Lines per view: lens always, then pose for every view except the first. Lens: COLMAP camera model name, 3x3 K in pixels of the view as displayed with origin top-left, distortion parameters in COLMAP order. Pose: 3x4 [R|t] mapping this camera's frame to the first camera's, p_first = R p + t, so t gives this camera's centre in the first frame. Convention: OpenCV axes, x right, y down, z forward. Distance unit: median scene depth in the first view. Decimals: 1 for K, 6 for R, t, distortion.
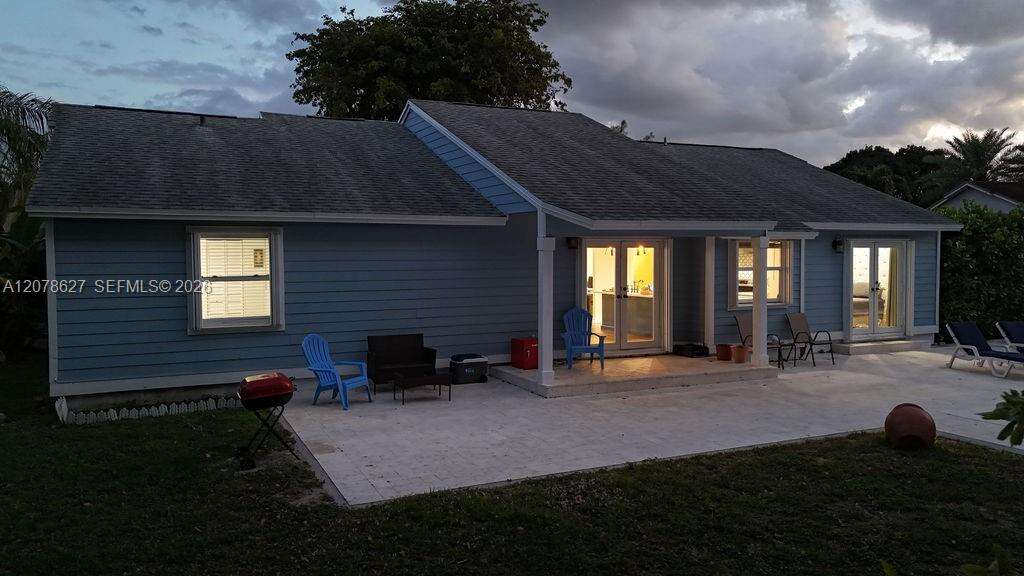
lens RADIAL K [[749.1, 0, 512.0], [0, 749.1, 288.0], [0, 0, 1]] dist [0.090791, -0.081905]
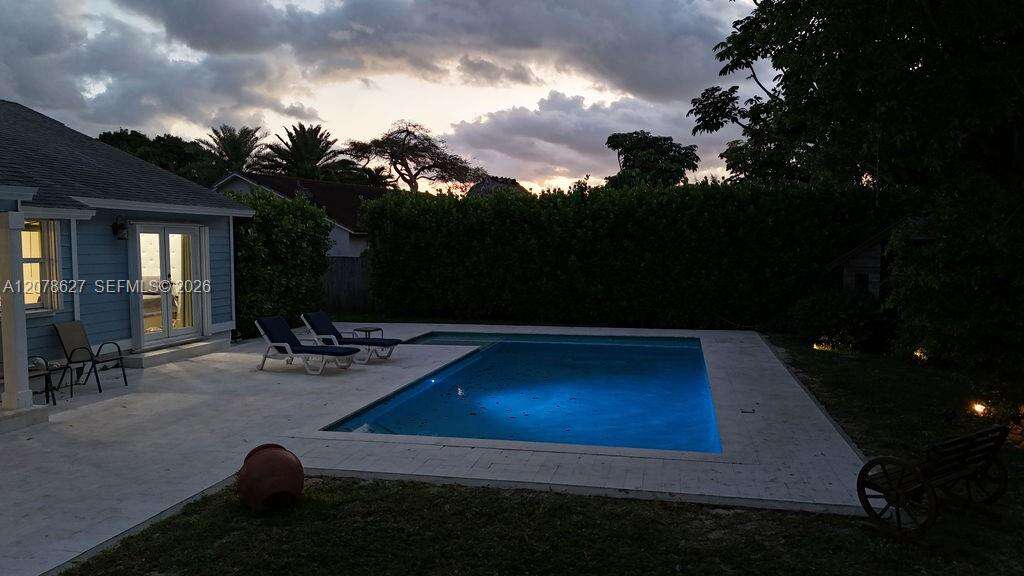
lens RADIAL K [[749.1, 0, 512.0], [0, 749.1, 288.0], [0, 0, 1]] dist [0.090791, -0.081905]
pose [[0.612548, -0.044159, 0.789199, 0.054397], [0.035188, 0.998972, 0.028585, -0.004410], [-0.789650, 0.010261, 0.613472, 0.200856]]
